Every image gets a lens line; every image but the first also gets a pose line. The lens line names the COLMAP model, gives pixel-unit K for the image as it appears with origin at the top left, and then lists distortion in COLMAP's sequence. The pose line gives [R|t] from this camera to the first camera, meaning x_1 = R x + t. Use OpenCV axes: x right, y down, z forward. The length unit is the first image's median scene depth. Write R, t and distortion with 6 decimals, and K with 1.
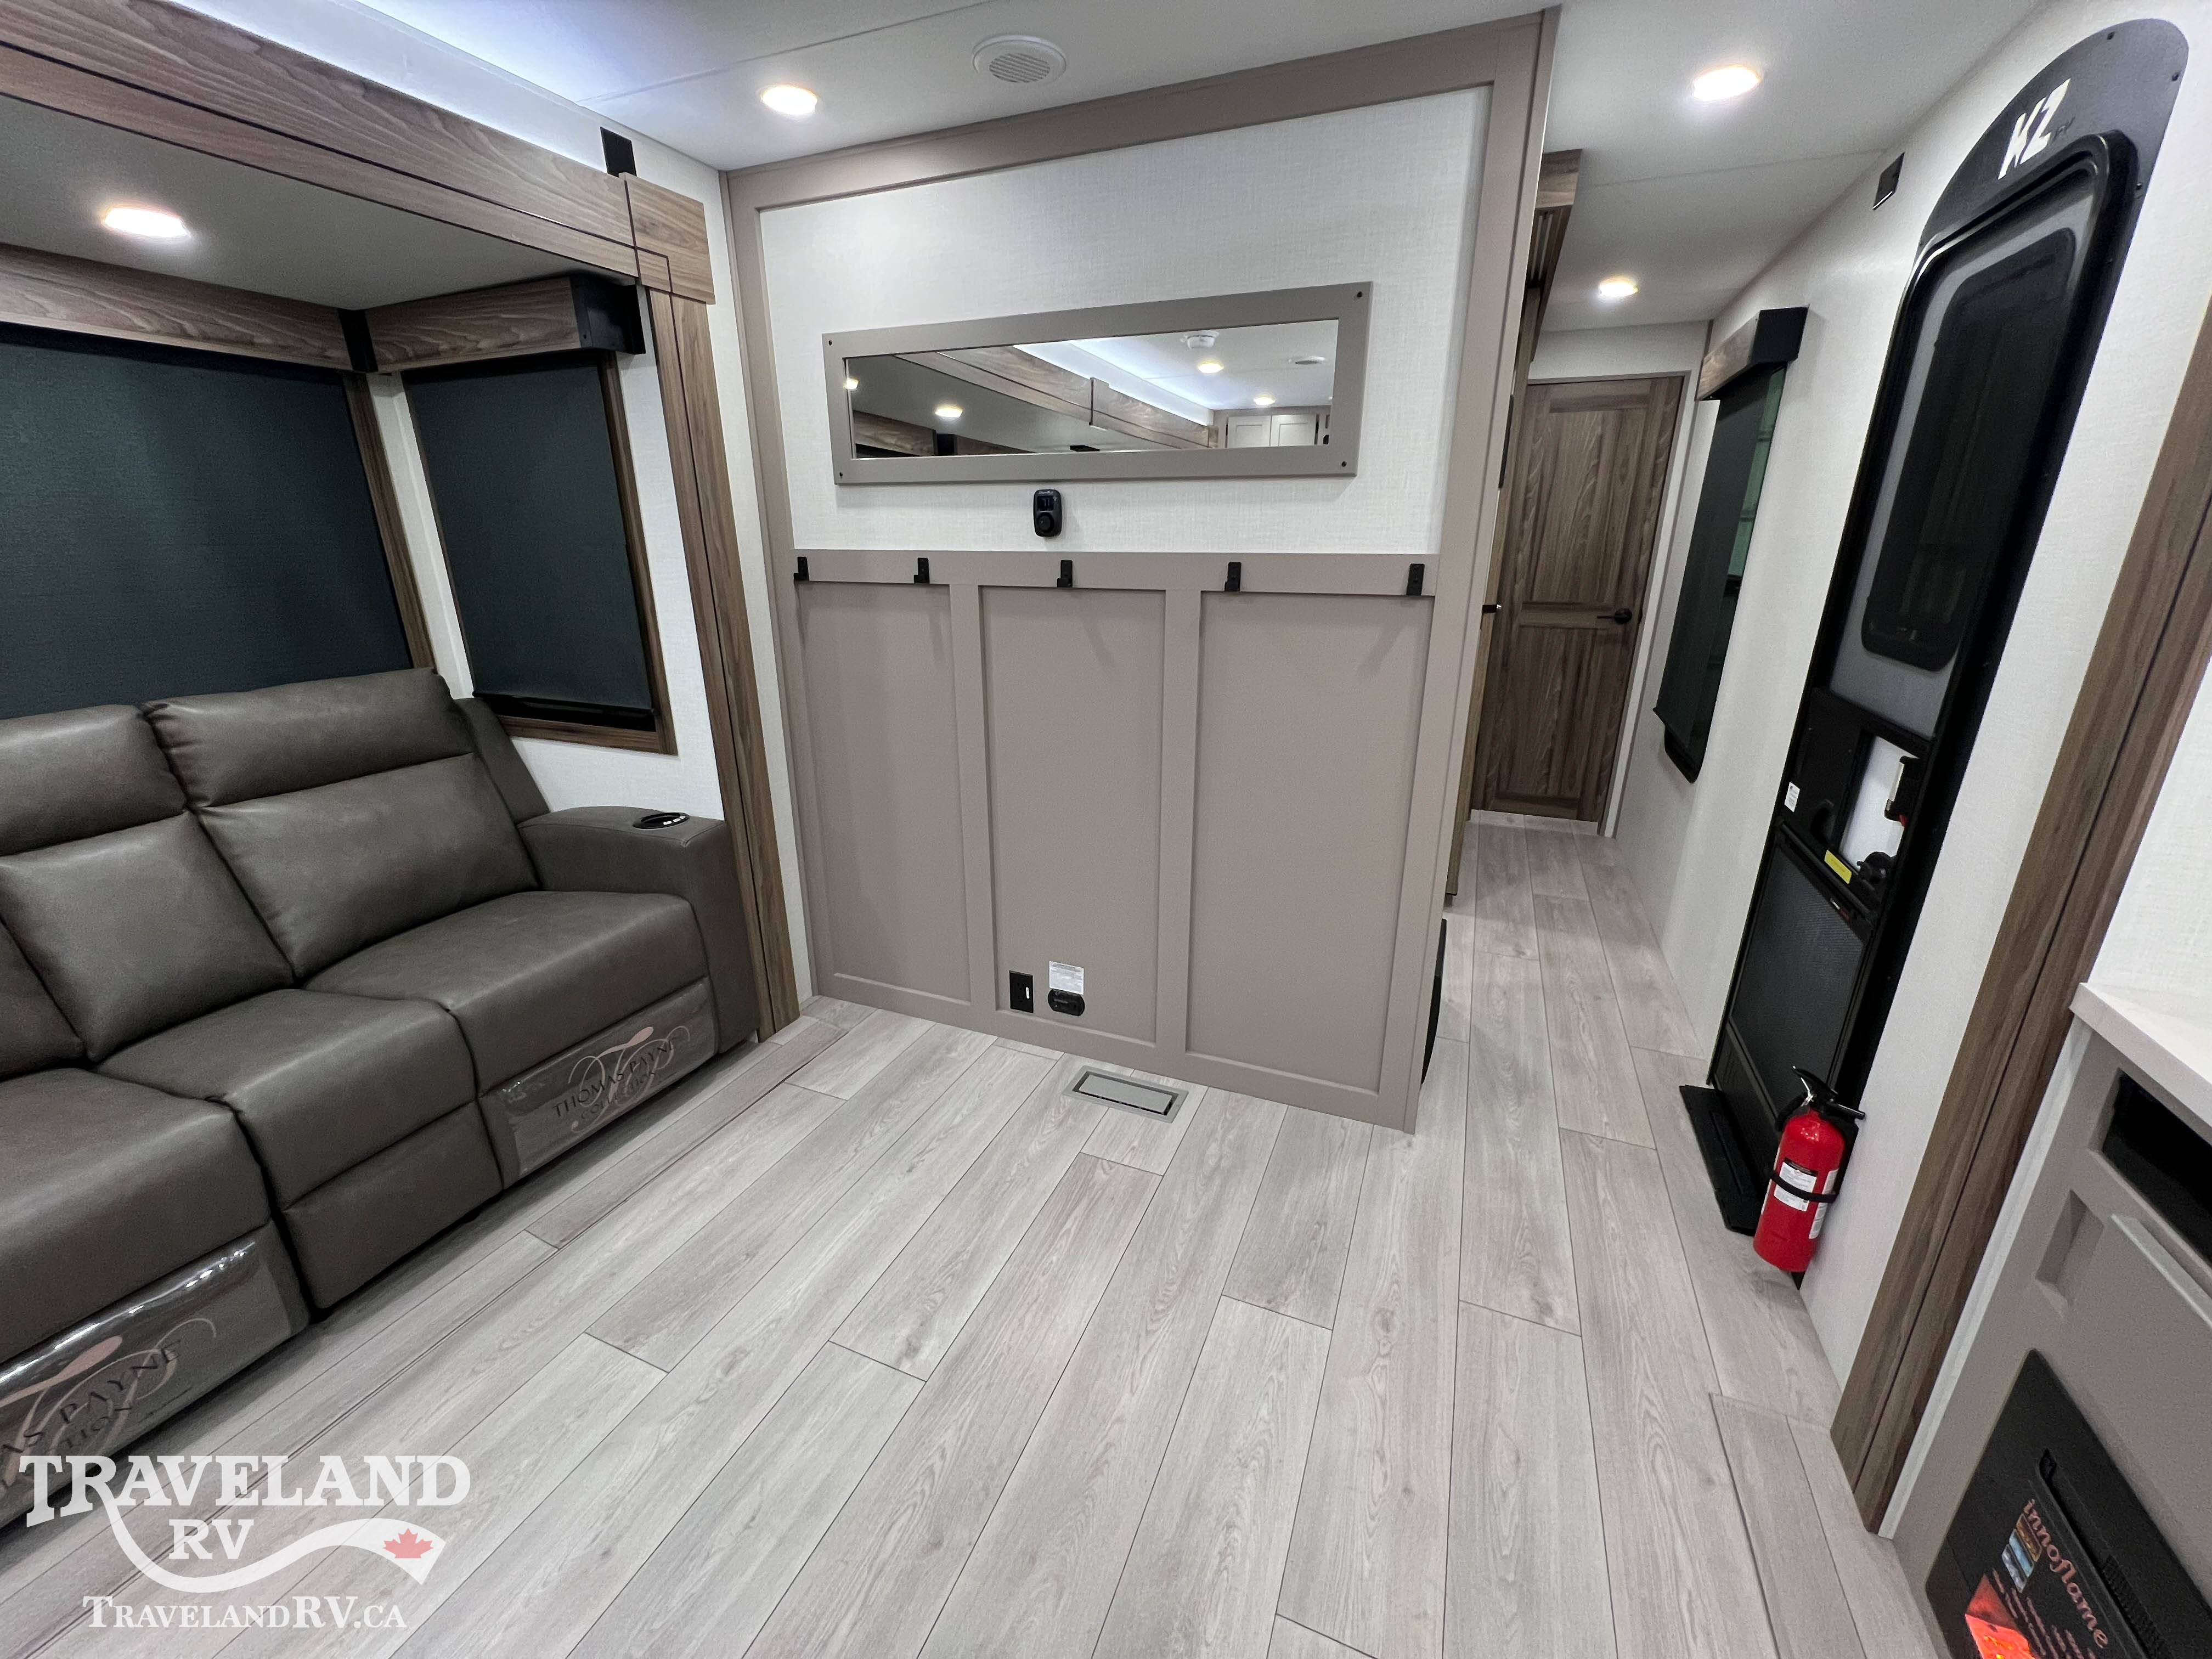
lens RADIAL K [[885.3, 0, 1101.0], [0, 885.3, 824.4], [0, 0, 1]] dist [-0.000123, 0.000259]
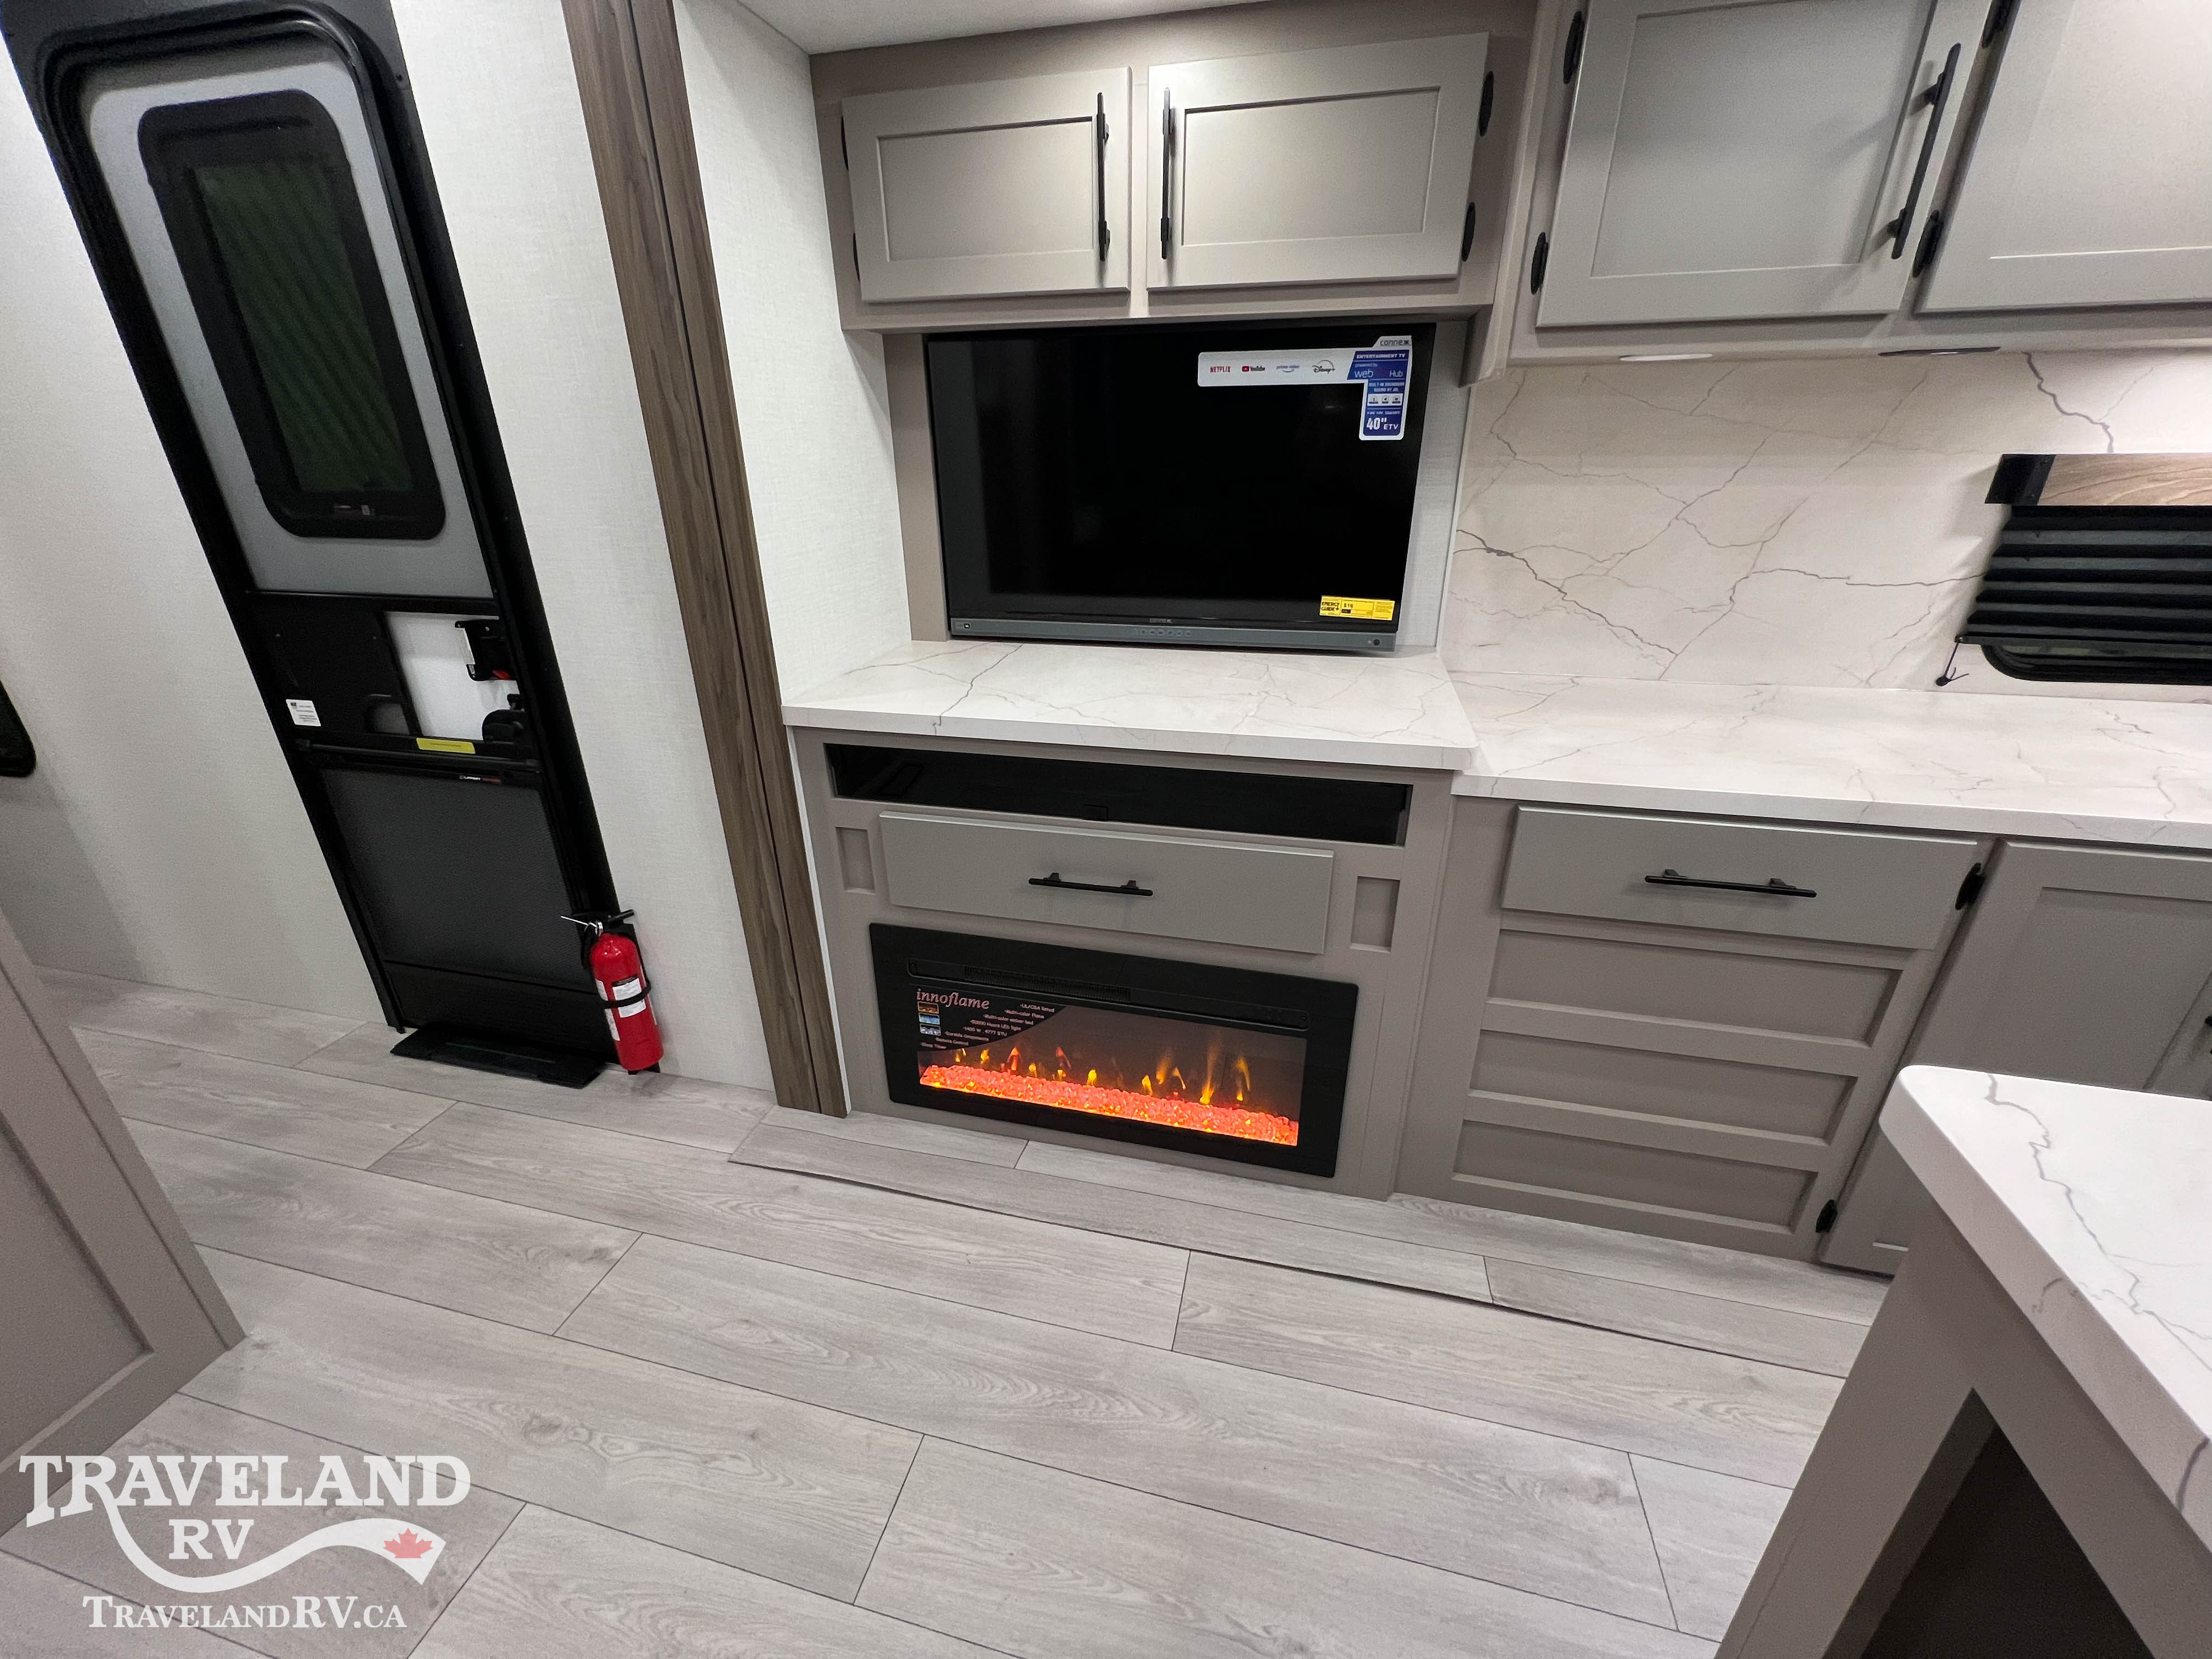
lens RADIAL K [[886.4, 0, 1101.1], [0, 886.4, 824.4], [0, 0, 1]] dist [-0.000845, 0.000141]
pose [[-0.153190, -0.385902, 0.909732, -0.221365], [0.319236, 0.851912, 0.415132, -0.052128], [-0.935212, 0.354013, -0.007310, 0.300790]]
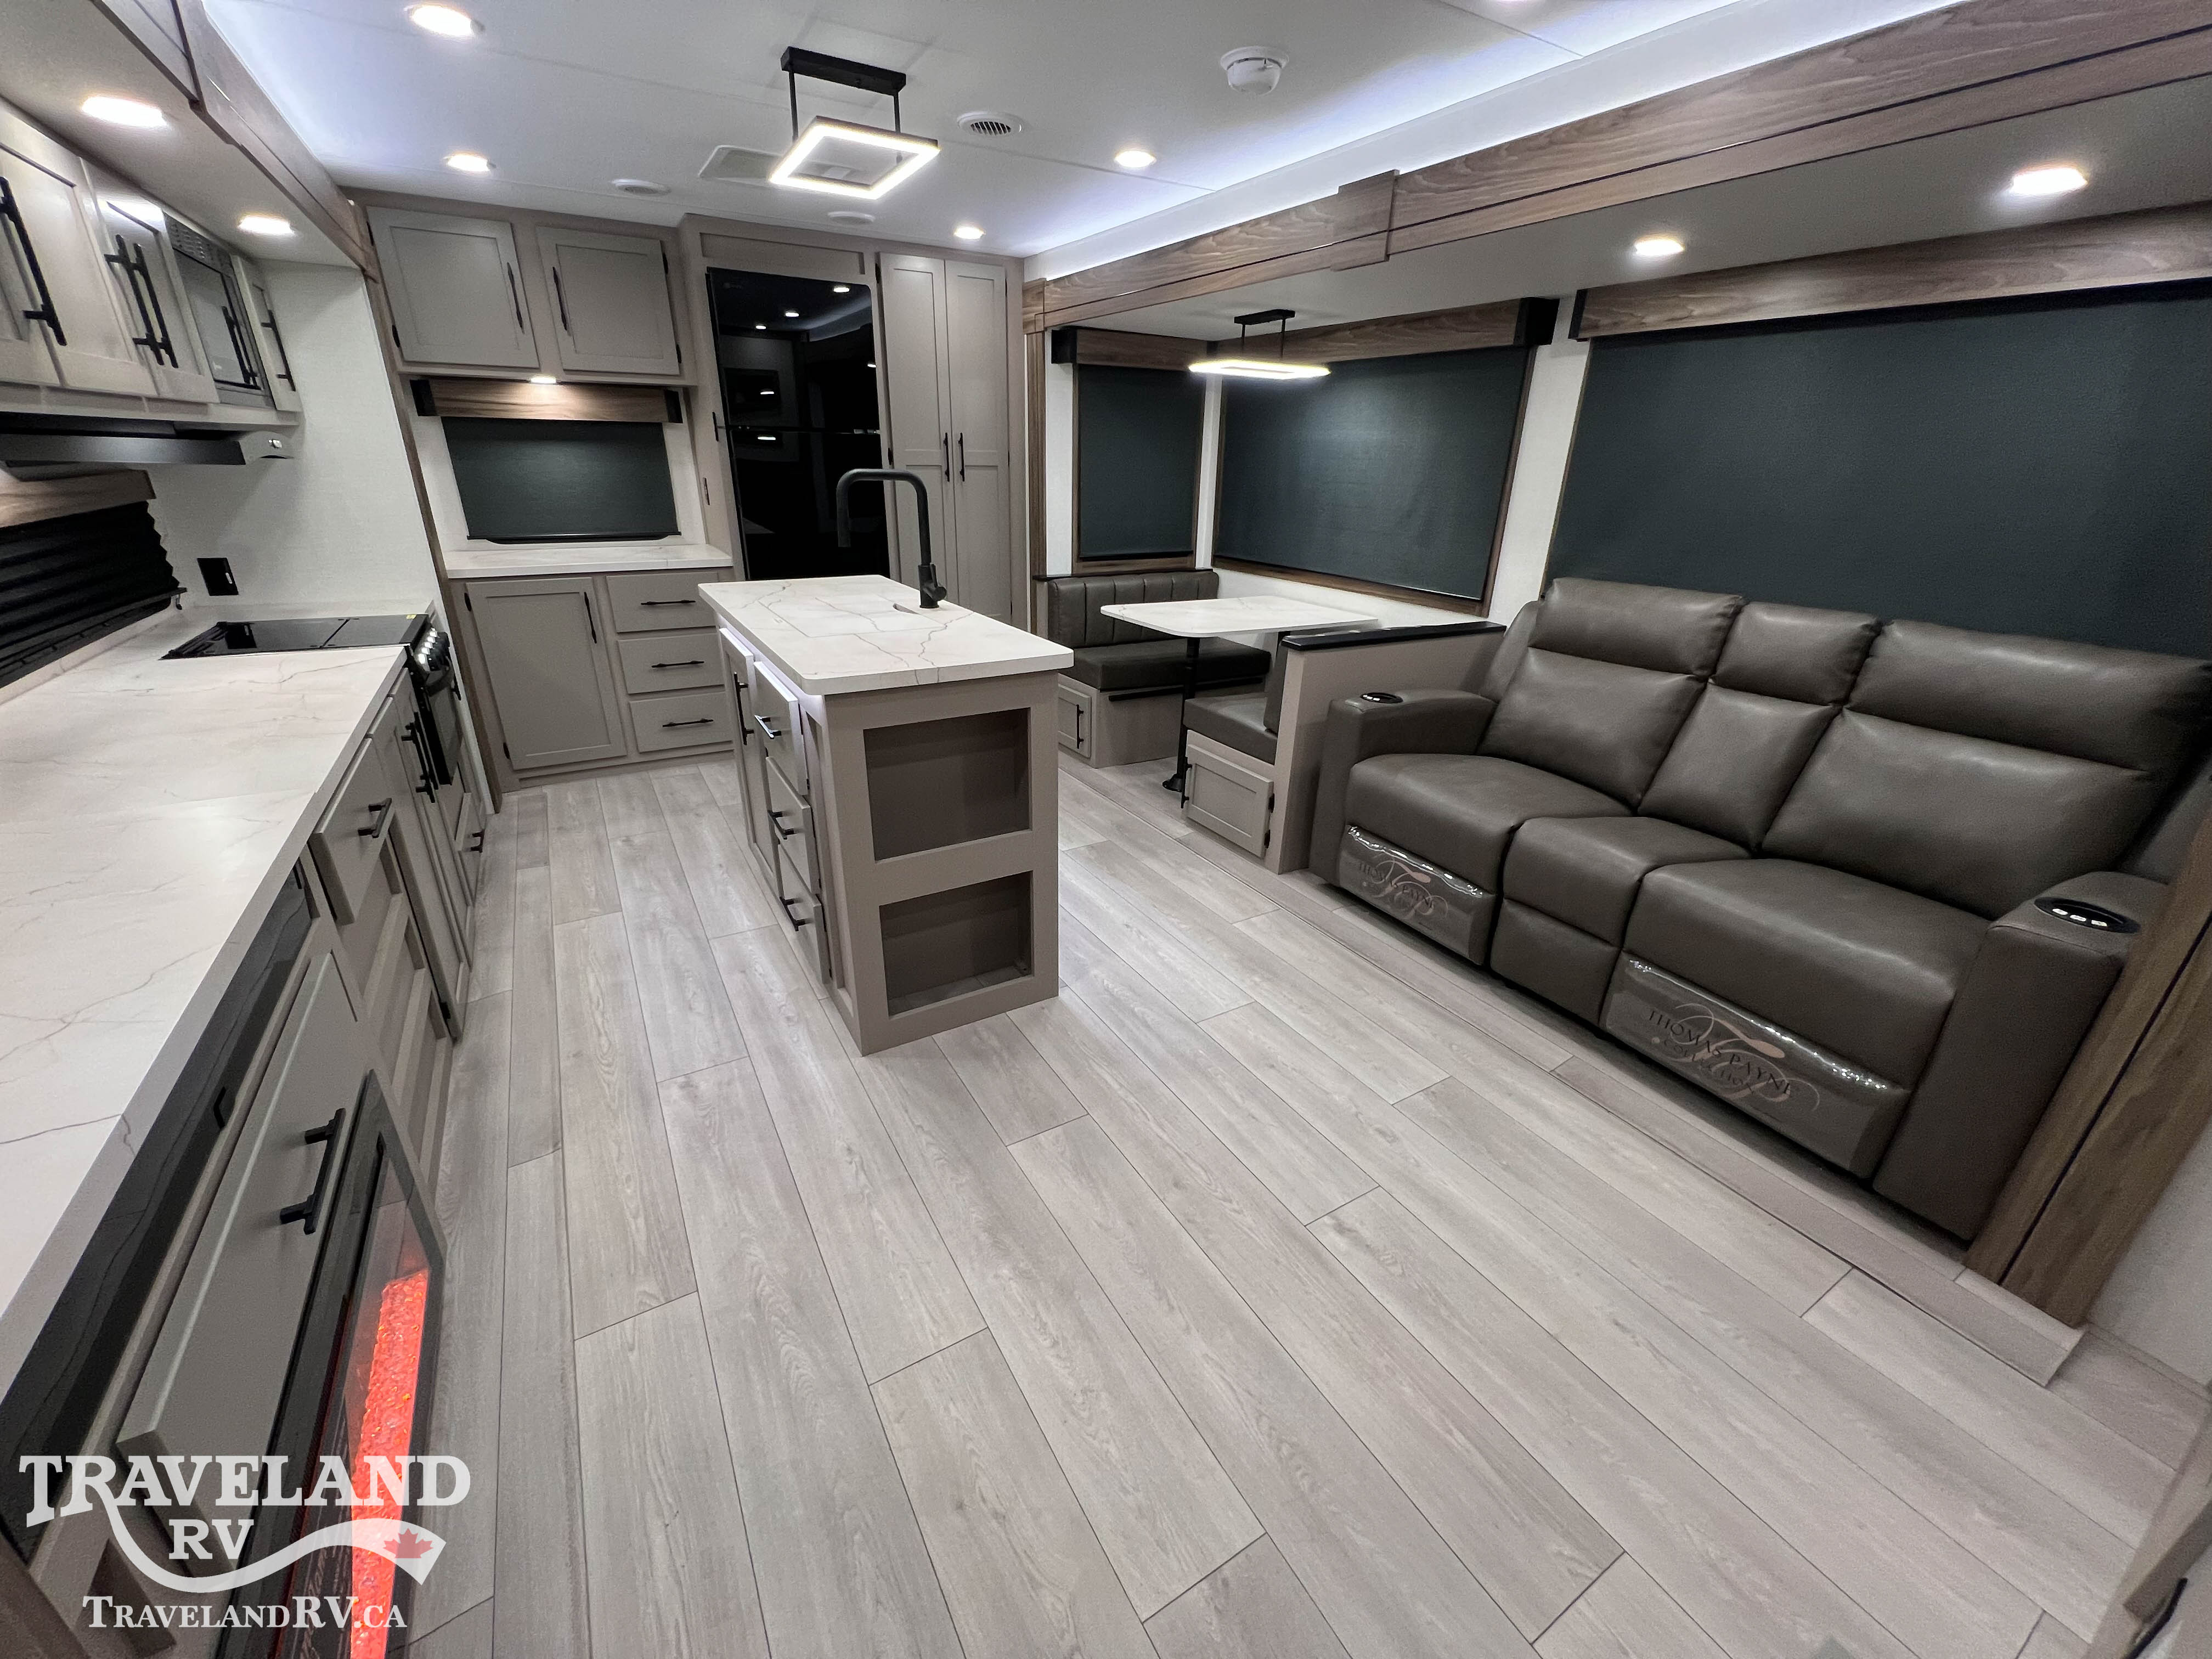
lens RADIAL K [[885.3, 0, 1101.0], [0, 885.3, 824.4], [0, 0, 1]] dist [-0.000123, 0.000259]
pose [[-0.594086, 0.299879, -0.746415, 0.516589], [-0.272109, 0.798291, 0.537298, -0.257095], [0.756980, 0.522307, -0.392653, 0.770406]]
